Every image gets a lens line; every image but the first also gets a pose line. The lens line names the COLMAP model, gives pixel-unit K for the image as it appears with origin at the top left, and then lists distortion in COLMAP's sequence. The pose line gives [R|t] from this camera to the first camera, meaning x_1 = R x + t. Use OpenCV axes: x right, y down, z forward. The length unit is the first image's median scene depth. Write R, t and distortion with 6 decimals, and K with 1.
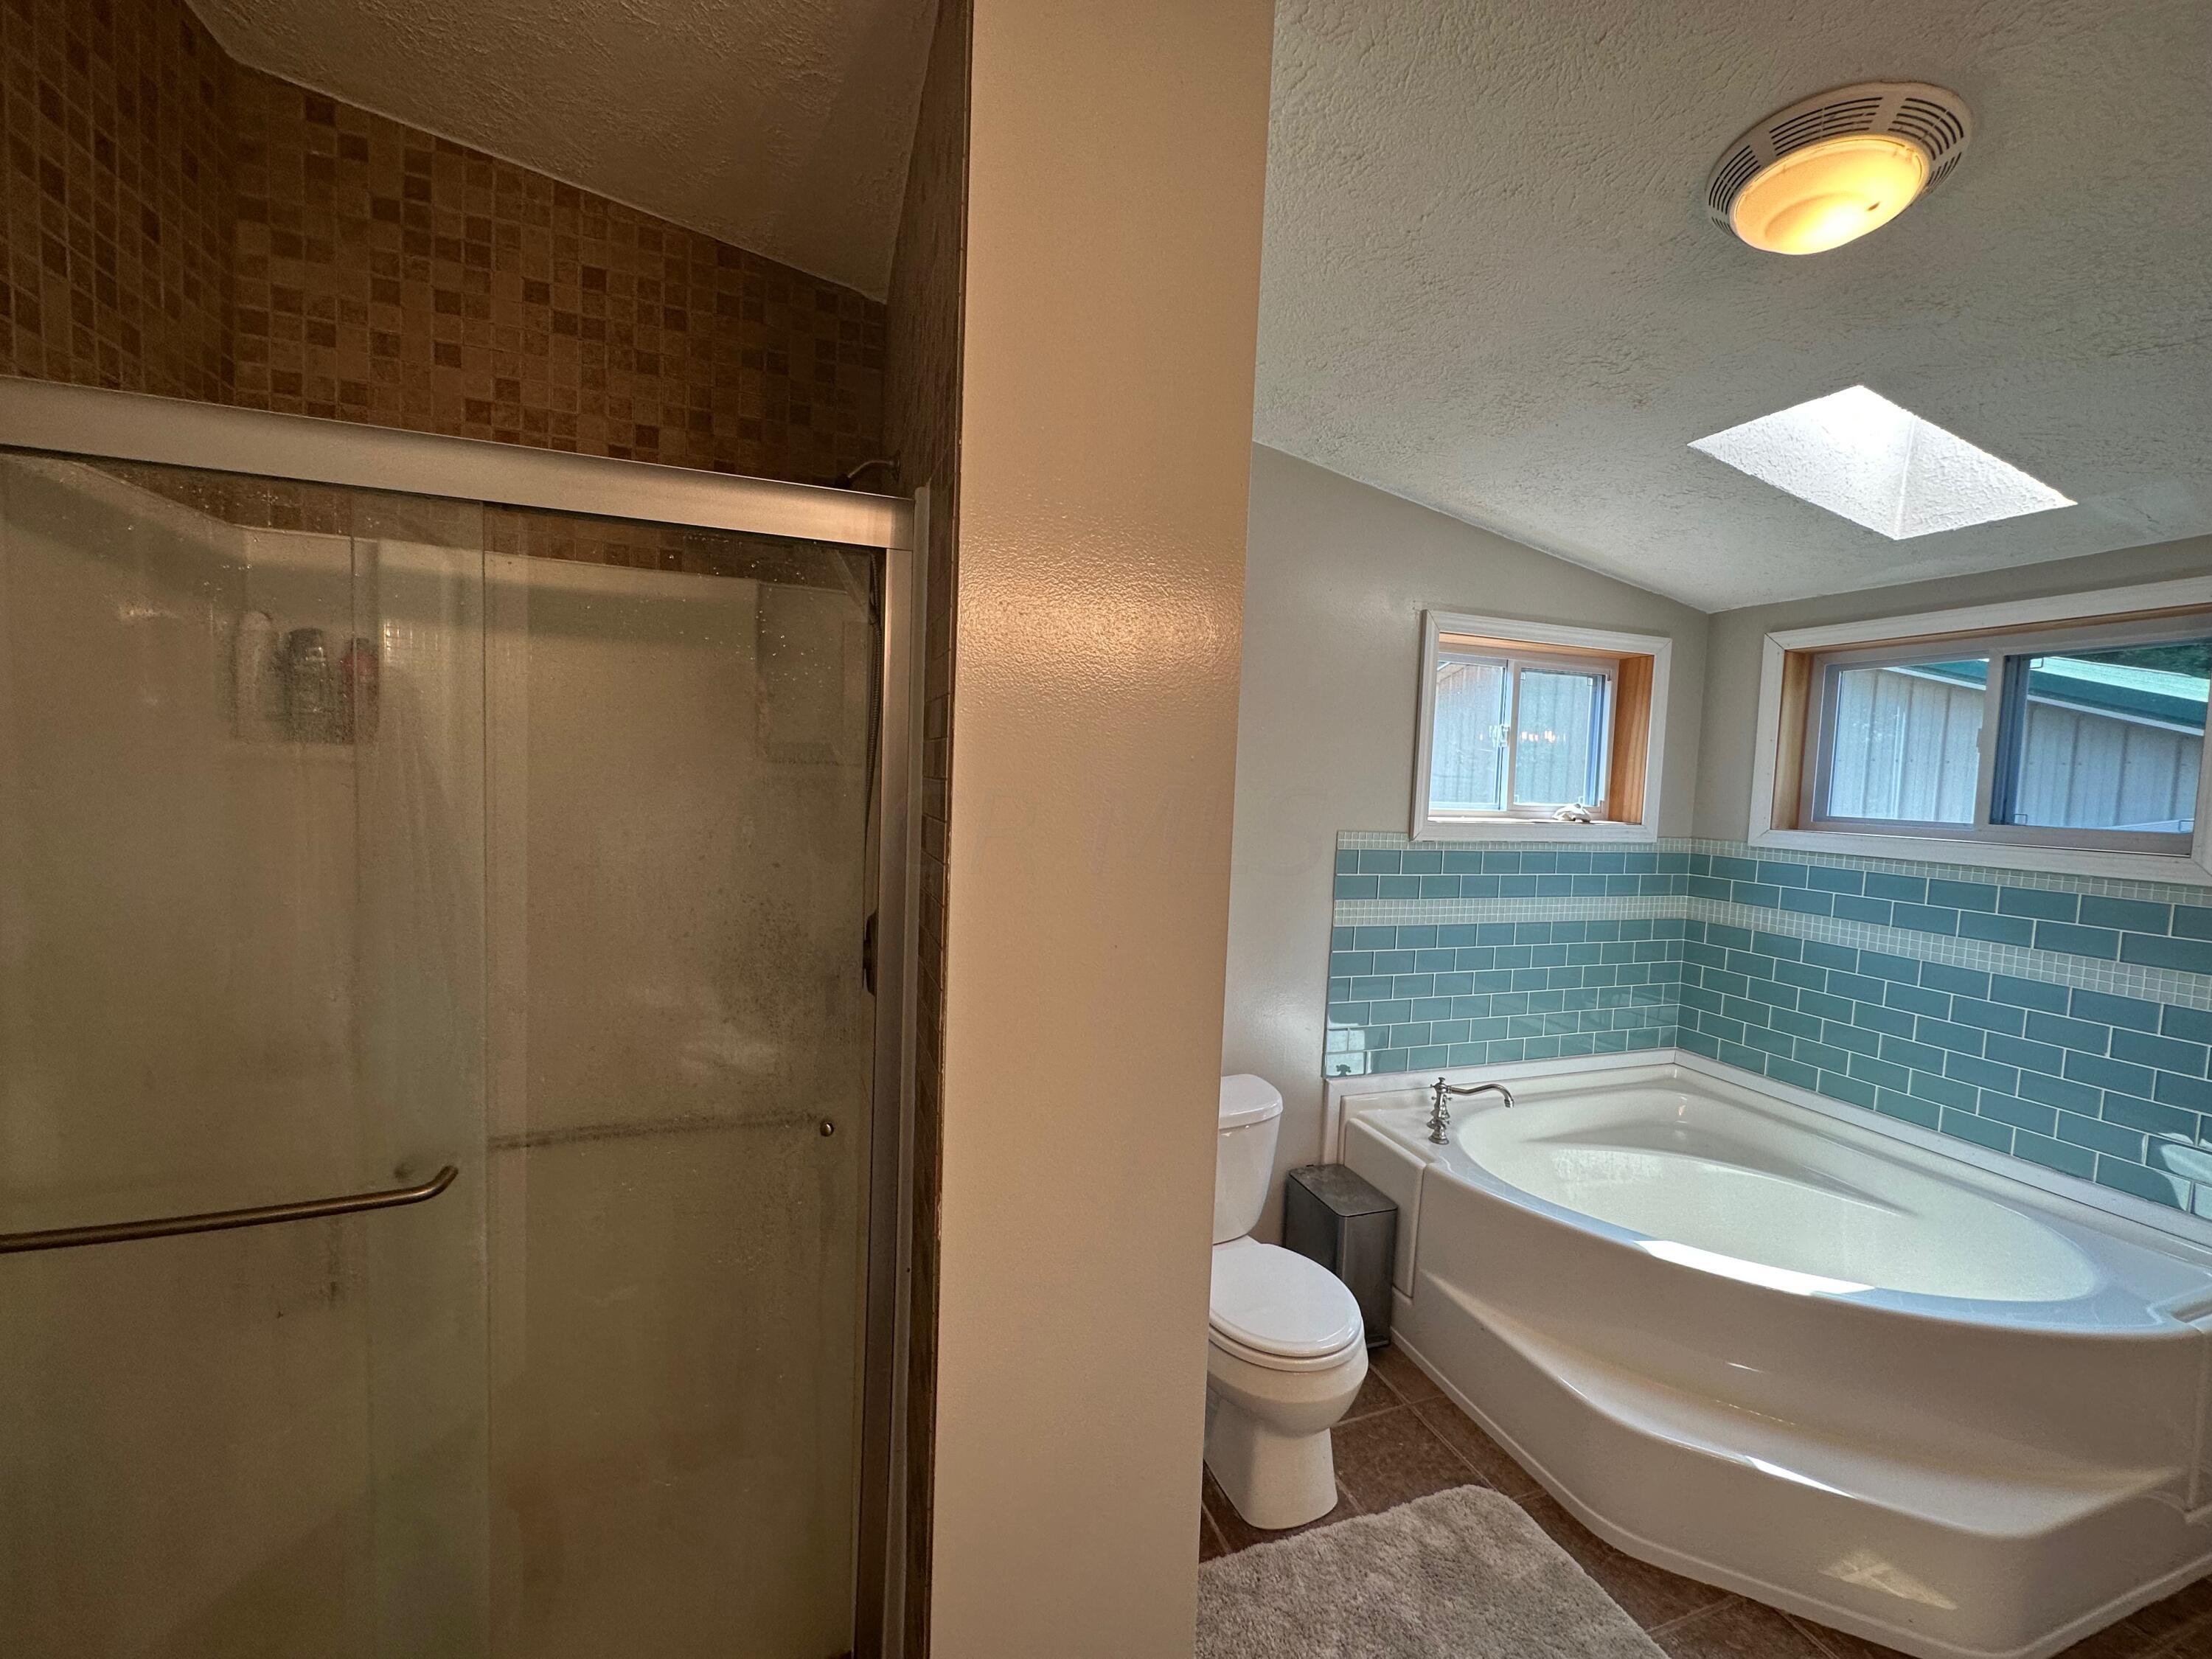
lens RADIAL K [[884.9, 0, 1109.4], [0, 884.9, 831.0], [0, 0, 1]] dist [-0.002039, 0.000541]
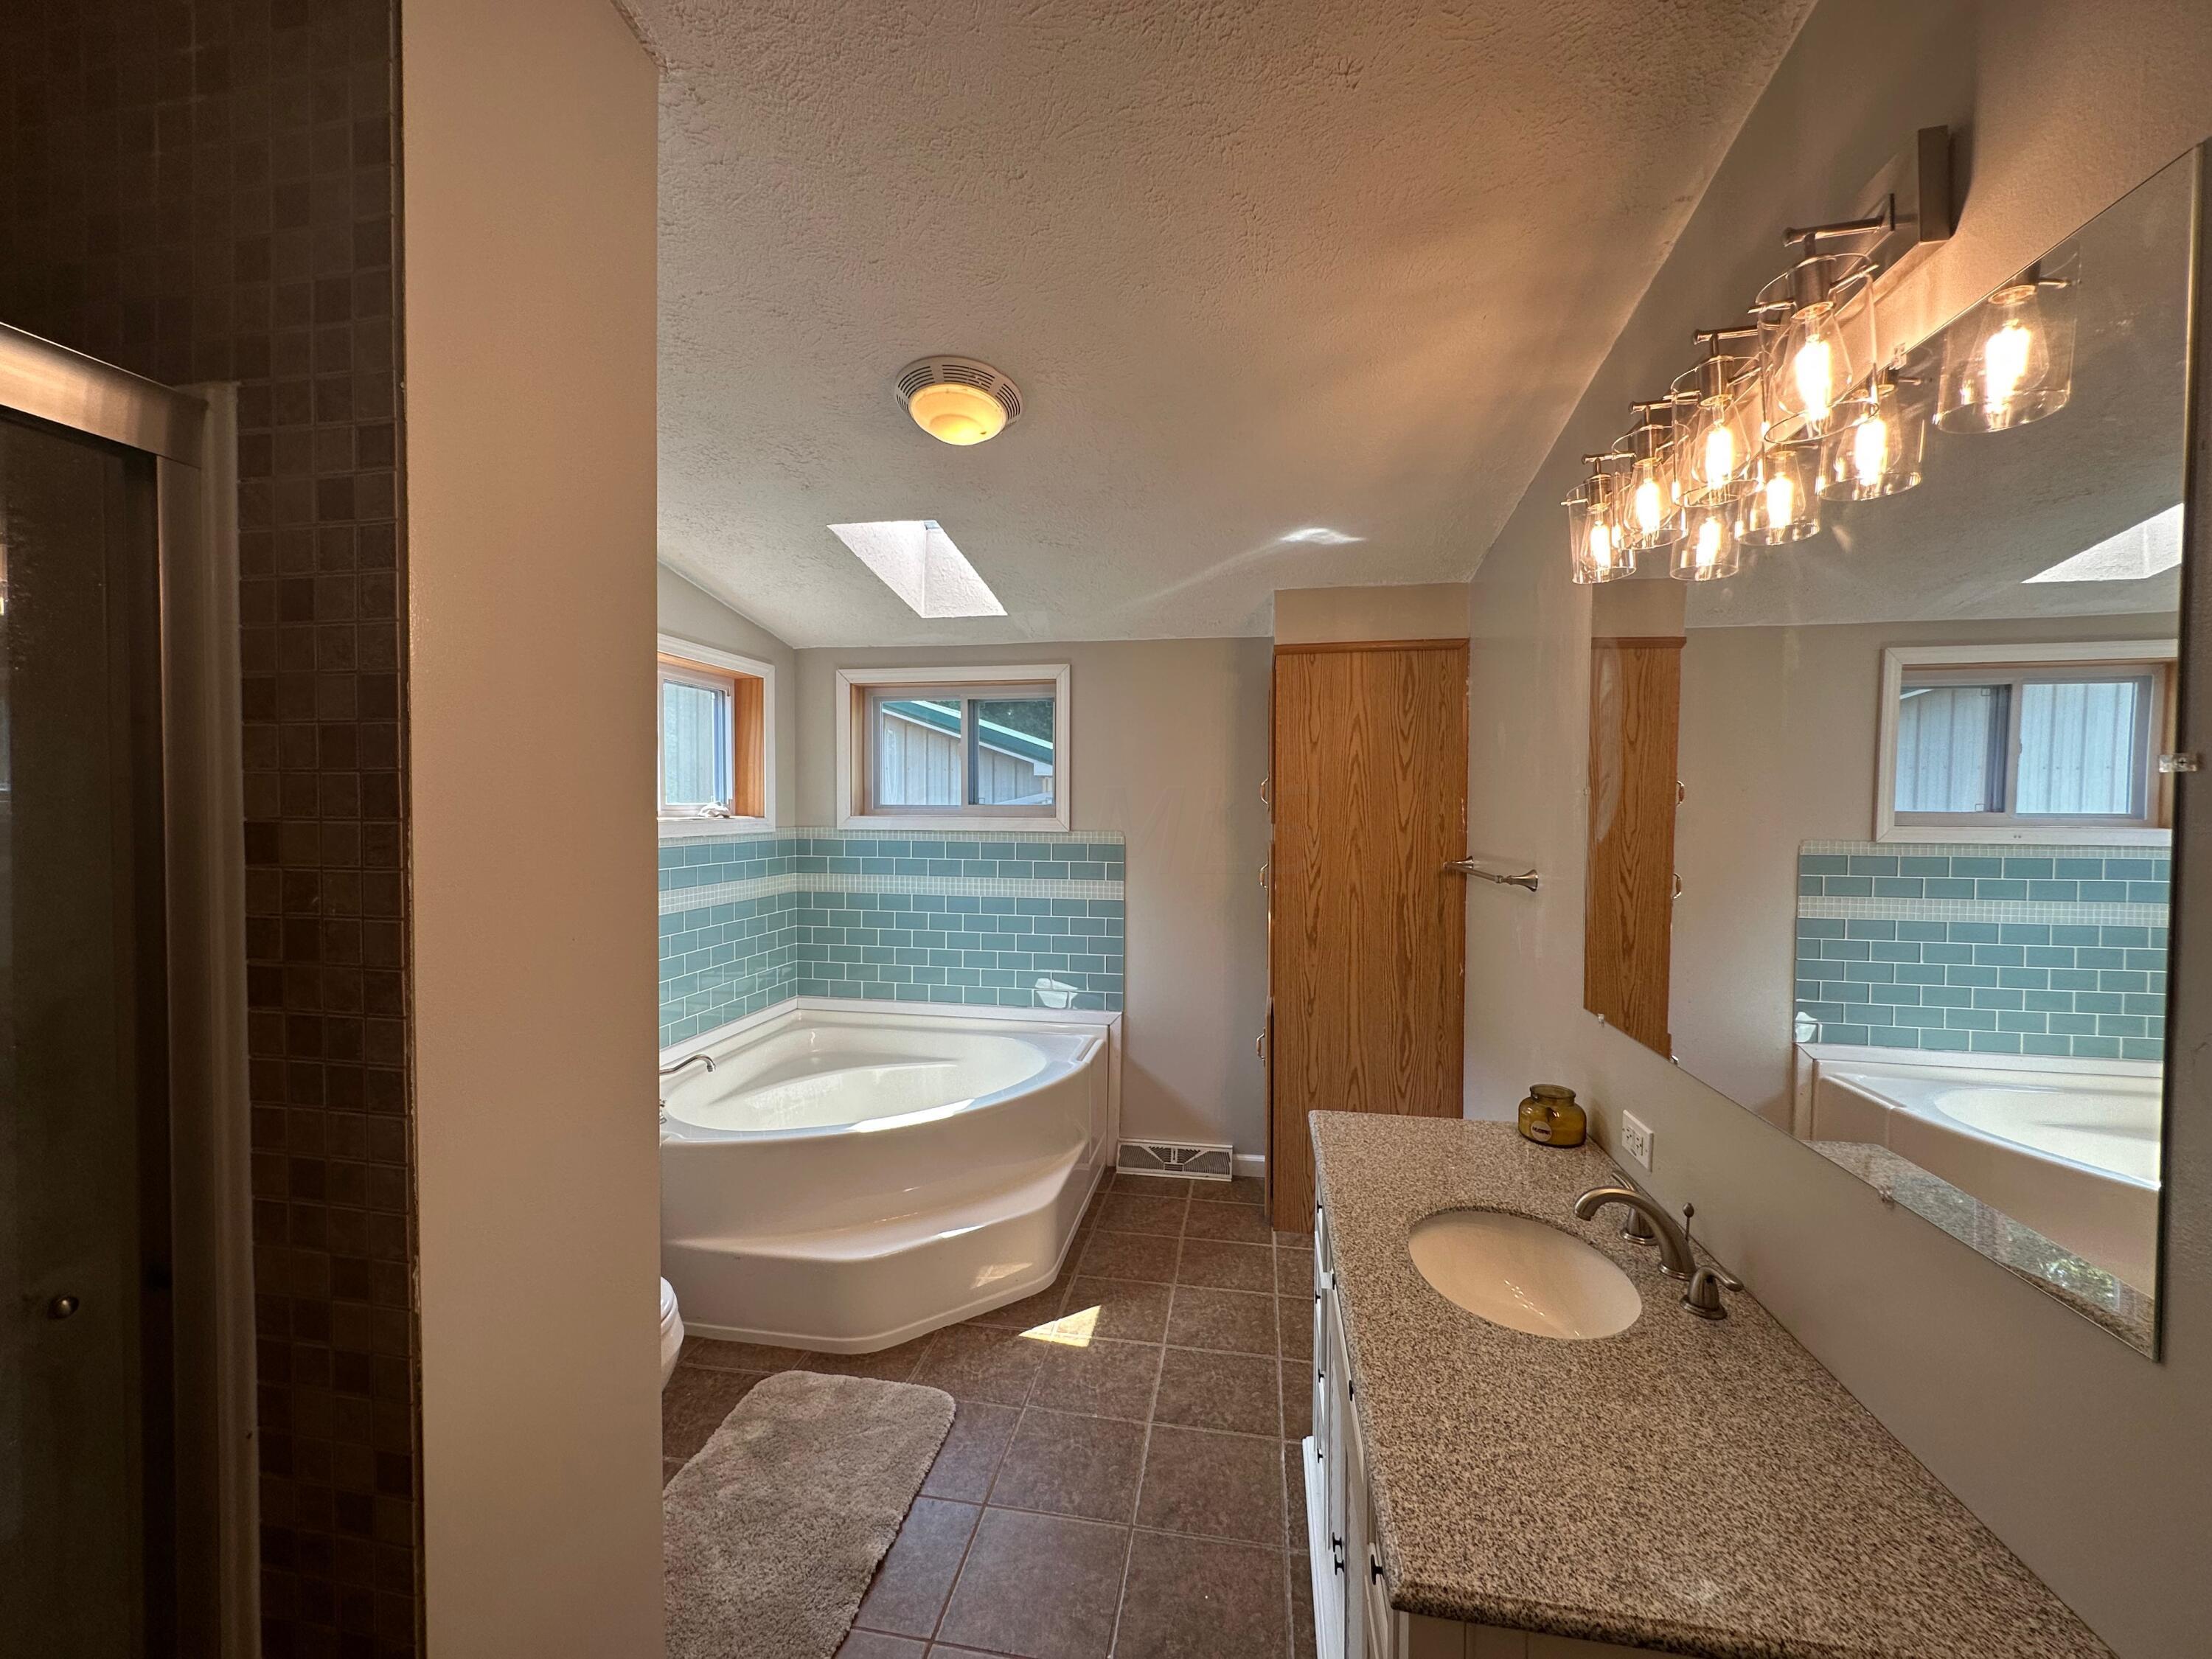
lens RADIAL K [[884.9, 0, 1100.8], [0, 884.9, 833.5], [0, 0, 1]] dist [-0.002039, 0.000541]
pose [[0.501791, -0.062278, 0.862744, -0.250841], [0.069374, 0.997089, 0.031626, 0.009561], [-0.862202, 0.043982, 0.504651, -0.007104]]
